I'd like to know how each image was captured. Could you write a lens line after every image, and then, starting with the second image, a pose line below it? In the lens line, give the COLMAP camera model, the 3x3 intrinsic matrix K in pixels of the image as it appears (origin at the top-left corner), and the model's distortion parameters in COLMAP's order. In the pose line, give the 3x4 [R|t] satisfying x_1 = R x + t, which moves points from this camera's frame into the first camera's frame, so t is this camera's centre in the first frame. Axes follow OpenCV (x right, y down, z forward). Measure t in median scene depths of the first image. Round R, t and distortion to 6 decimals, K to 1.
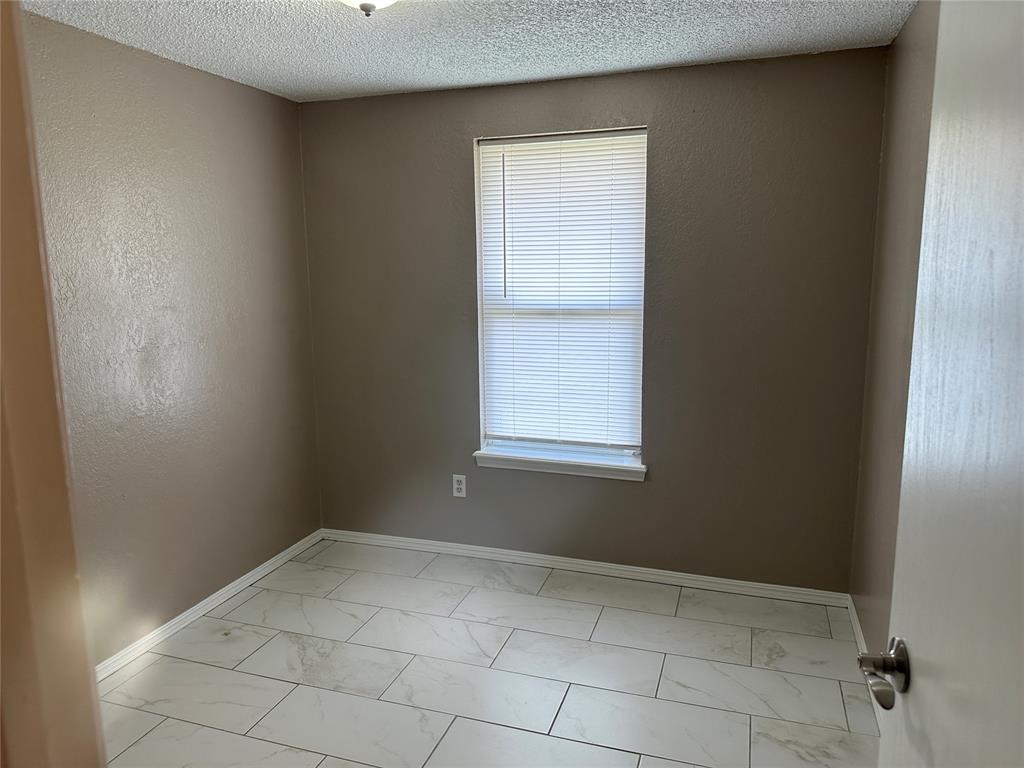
lens RADIAL K [[714.0, 0, 514.4], [0, 714.0, 383.1], [0, 0, 1]] dist [0.079467, -0.130442]
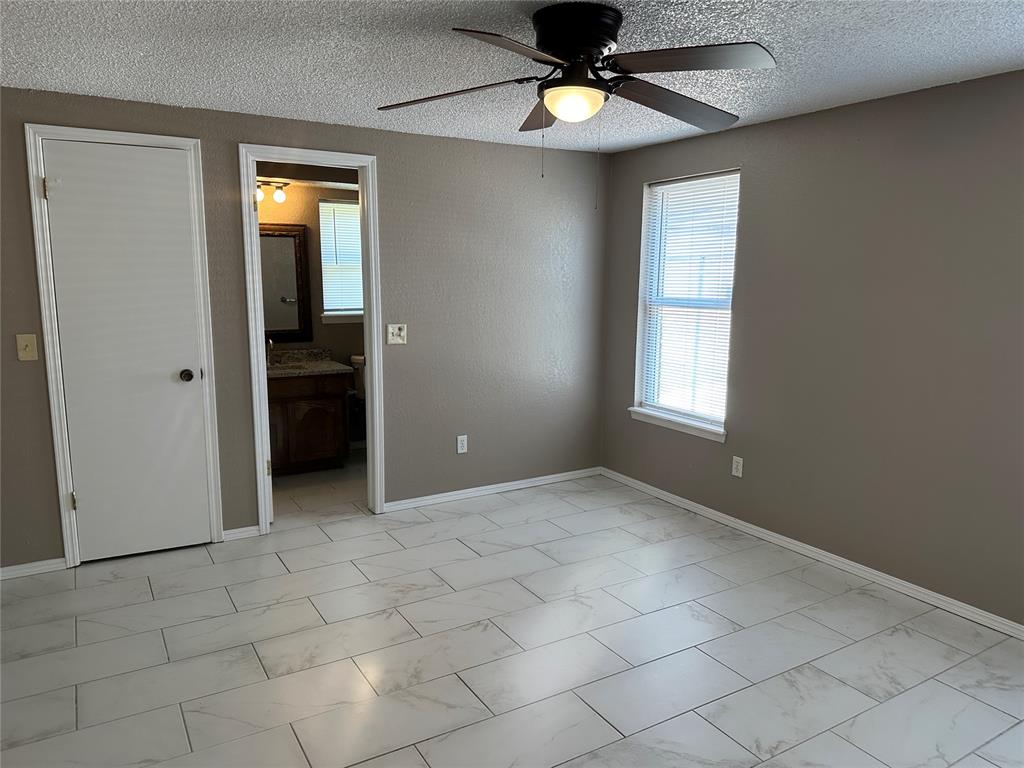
lens RADIAL K [[714.0, 0, 514.4], [0, 714.0, 383.1], [0, 0, 1]] dist [0.079467, -0.130442]
pose [[0.764296, 0.112448, -0.634986, 0.865444], [-0.118697, 0.992386, 0.032871, 0.041120], [0.633848, 0.050248, 0.771824, -0.286196]]
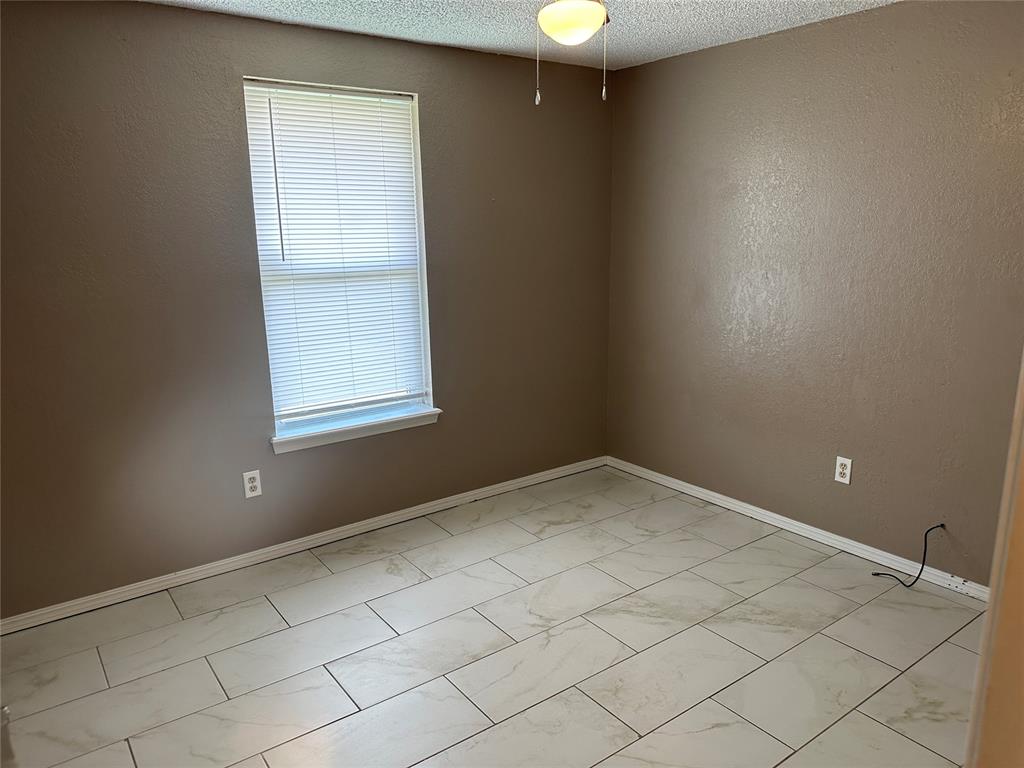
lens RADIAL K [[715.6, 0, 512.0], [0, 715.6, 384.0], [0, 0, 1]] dist [0.142882, -0.000181]
pose [[0.566422, -0.173736, 0.805594, -0.805182], [0.148505, 0.983042, 0.107589, -0.031501], [-0.810625, 0.058694, 0.582617, 0.308167]]
